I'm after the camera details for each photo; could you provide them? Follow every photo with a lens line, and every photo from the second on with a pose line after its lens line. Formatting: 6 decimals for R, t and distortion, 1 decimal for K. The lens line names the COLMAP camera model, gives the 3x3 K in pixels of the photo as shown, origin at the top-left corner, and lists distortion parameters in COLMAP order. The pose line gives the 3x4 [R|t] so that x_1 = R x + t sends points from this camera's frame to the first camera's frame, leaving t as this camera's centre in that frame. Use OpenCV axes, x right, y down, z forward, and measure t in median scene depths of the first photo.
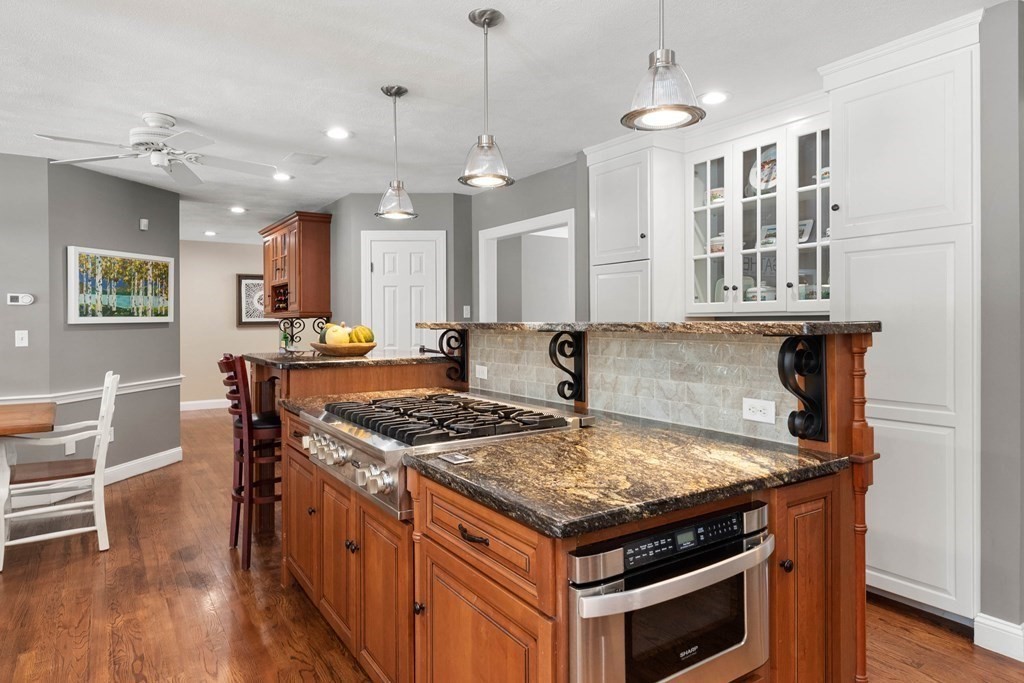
lens RADIAL K [[605.3, 0, 511.6], [0, 605.3, 325.4], [0, 0, 1]] dist [-0.000429, -0.000151]
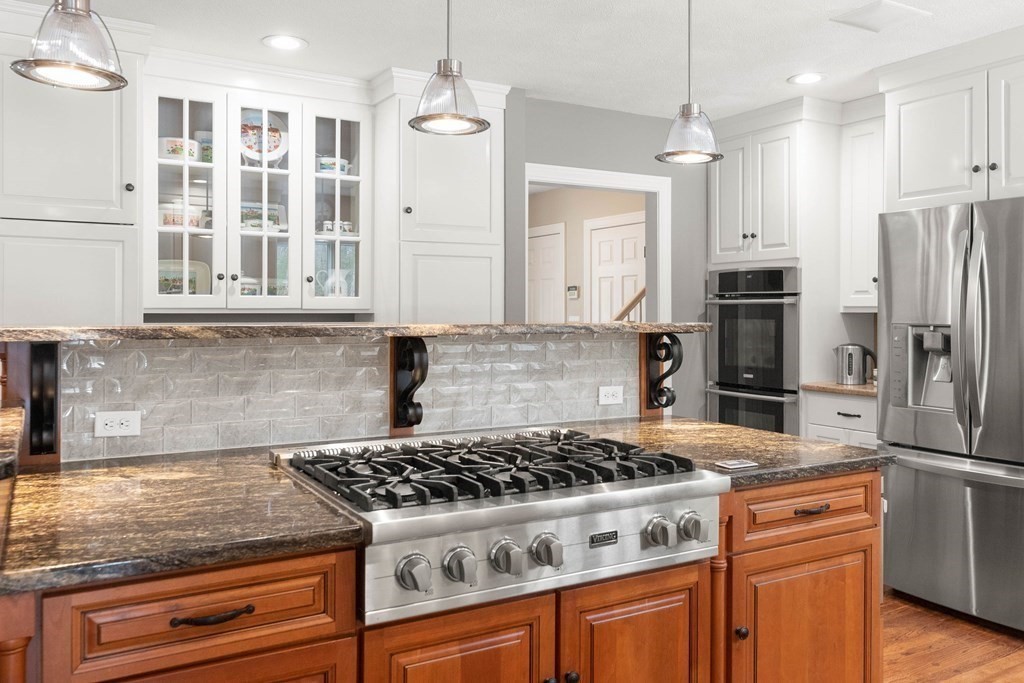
lens RADIAL K [[811.9, 0, 512.0], [0, 811.9, 341.5], [0, 0, 1]] dist [-0.004245, -0.001110]
pose [[0.073907, -0.031918, 0.996754, -0.717563], [0.008337, 0.999473, 0.031387, -0.012114], [-0.997230, 0.005990, 0.074134, 0.626212]]
